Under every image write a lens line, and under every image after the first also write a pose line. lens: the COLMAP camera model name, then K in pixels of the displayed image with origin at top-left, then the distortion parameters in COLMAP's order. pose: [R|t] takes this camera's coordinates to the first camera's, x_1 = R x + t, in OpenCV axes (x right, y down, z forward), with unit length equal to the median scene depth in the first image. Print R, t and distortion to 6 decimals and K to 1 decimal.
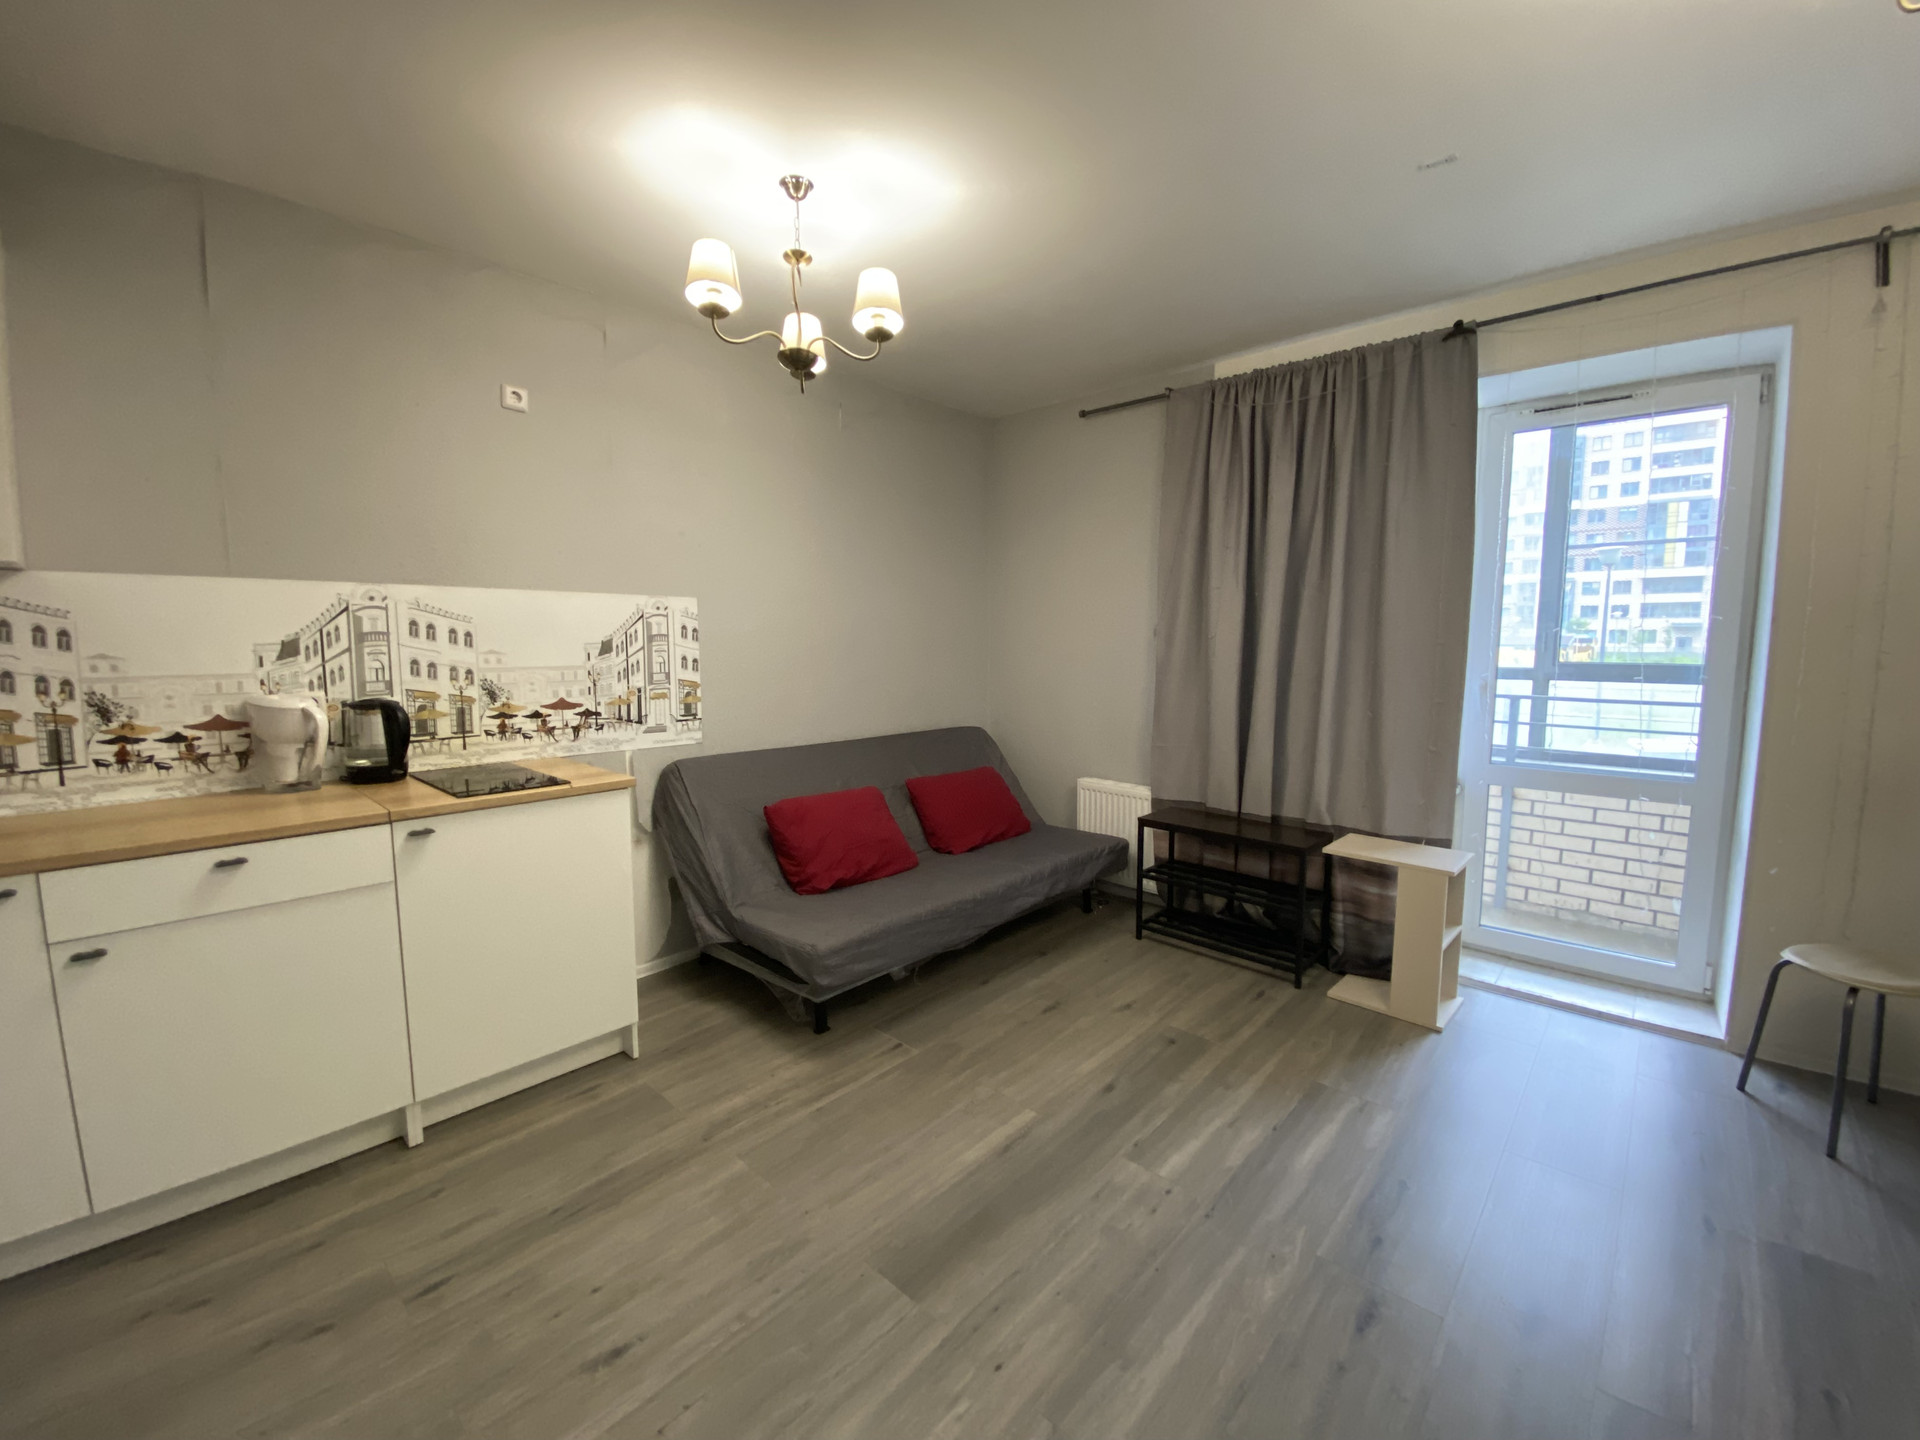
lens RADIAL K [[772.1, 0, 960.2], [0, 772.1, 721.1], [0, 0, 1]] dist [-0.003181, -0.010193]
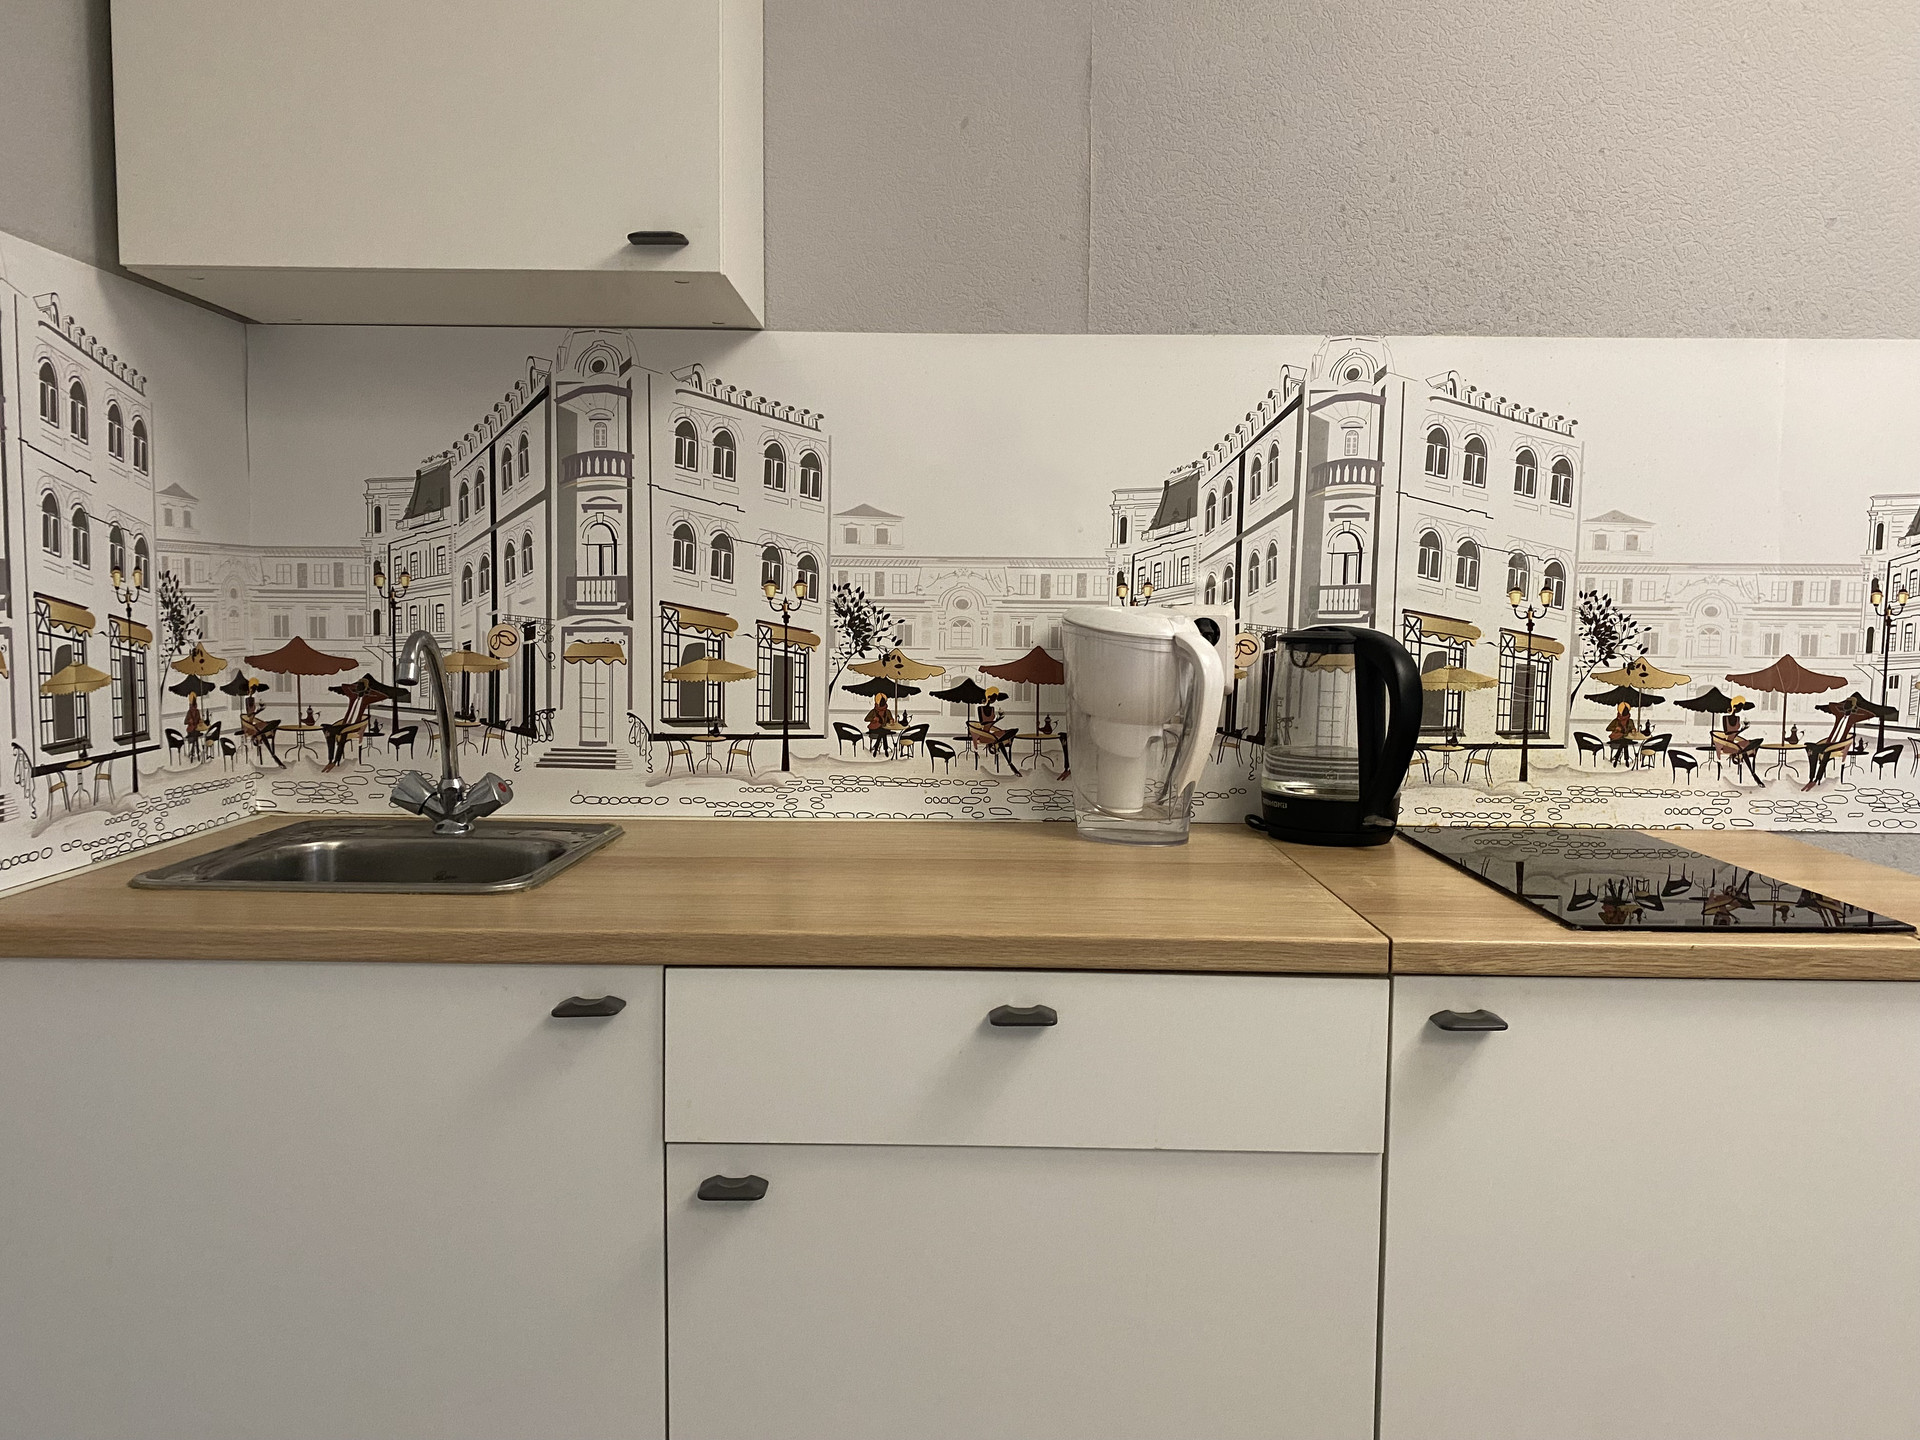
lens RADIAL K [[1456.0, 0, 964.0], [0, 1456.0, 721.4], [0, 0, 1]] dist [0.054013, -0.077879]
pose [[0.668667, 0.065210, -0.740697, -0.357959], [-0.086602, 0.996197, 0.009523, 0.029578], [0.738502, 0.057778, 0.671771, 0.386398]]
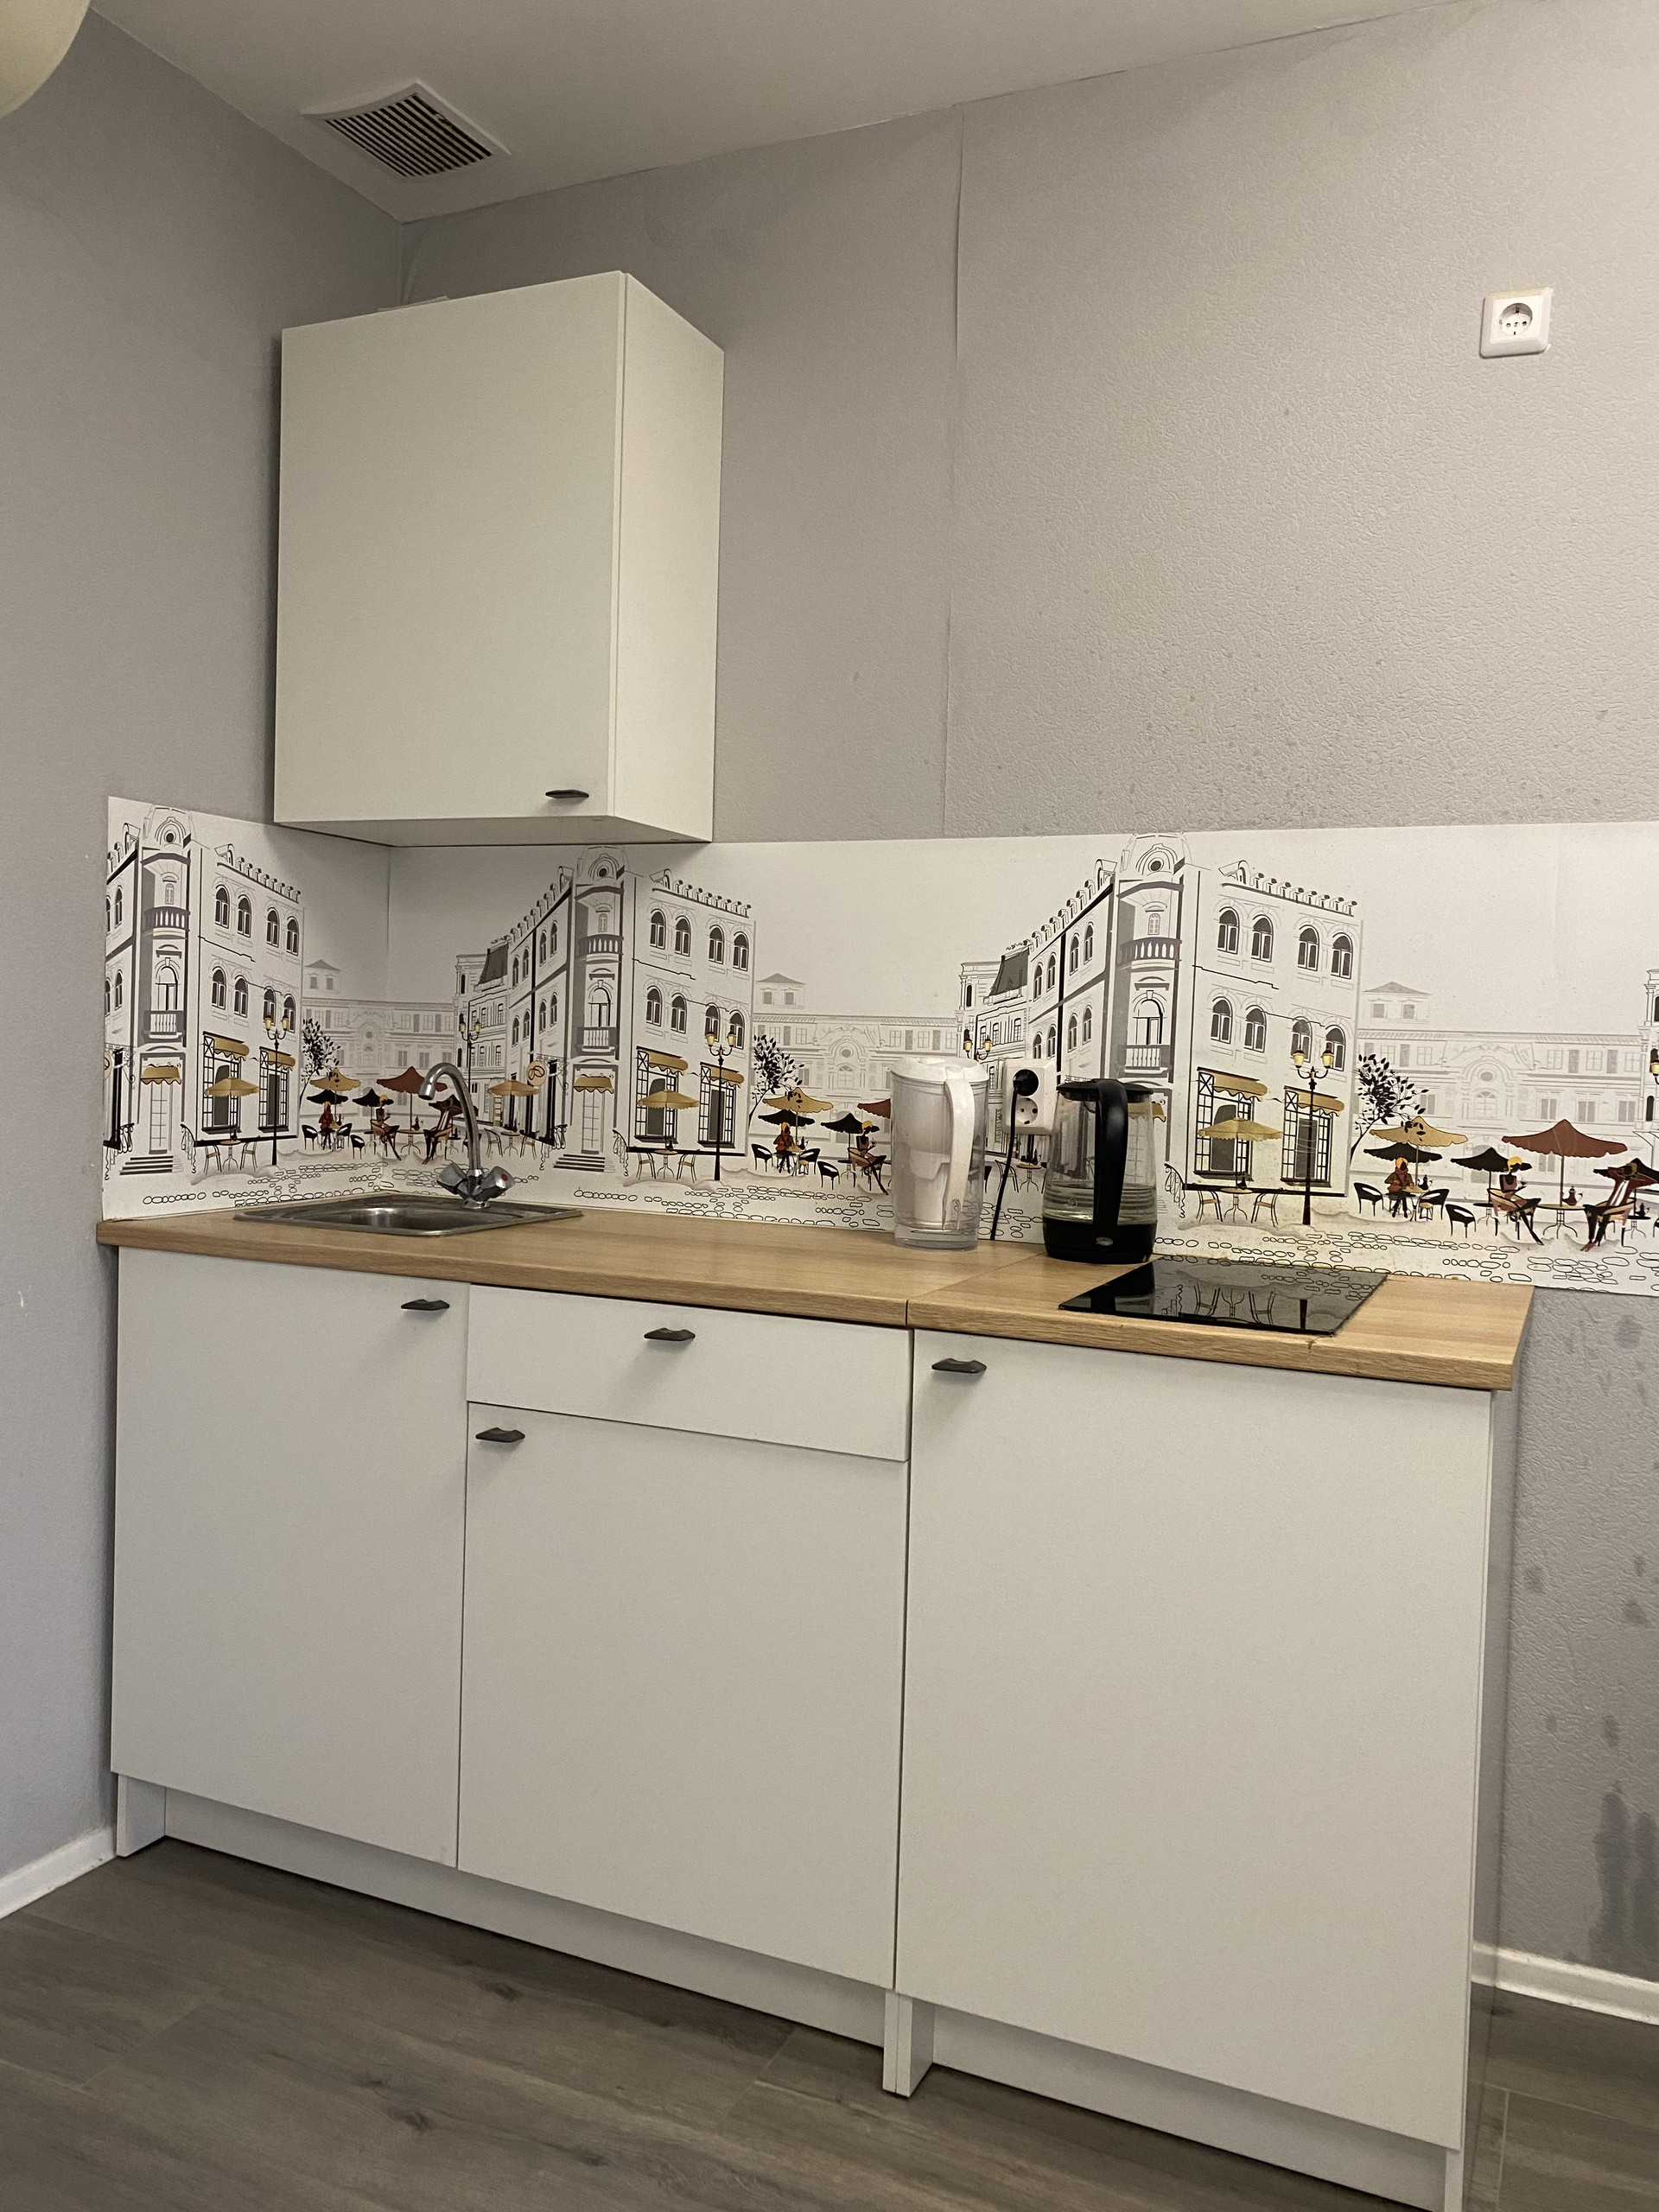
lens RADIAL K [[1677.4, 0, 858.9], [0, 1677.4, 1107.6], [0, 0, 1]] dist [0.054013, -0.077879]
pose [[0.320818, 0.044810, -0.946080, 0.148316], [-0.130828, 0.991402, 0.002593, 0.005109], [0.938062, 0.122942, 0.323922, 0.564586]]
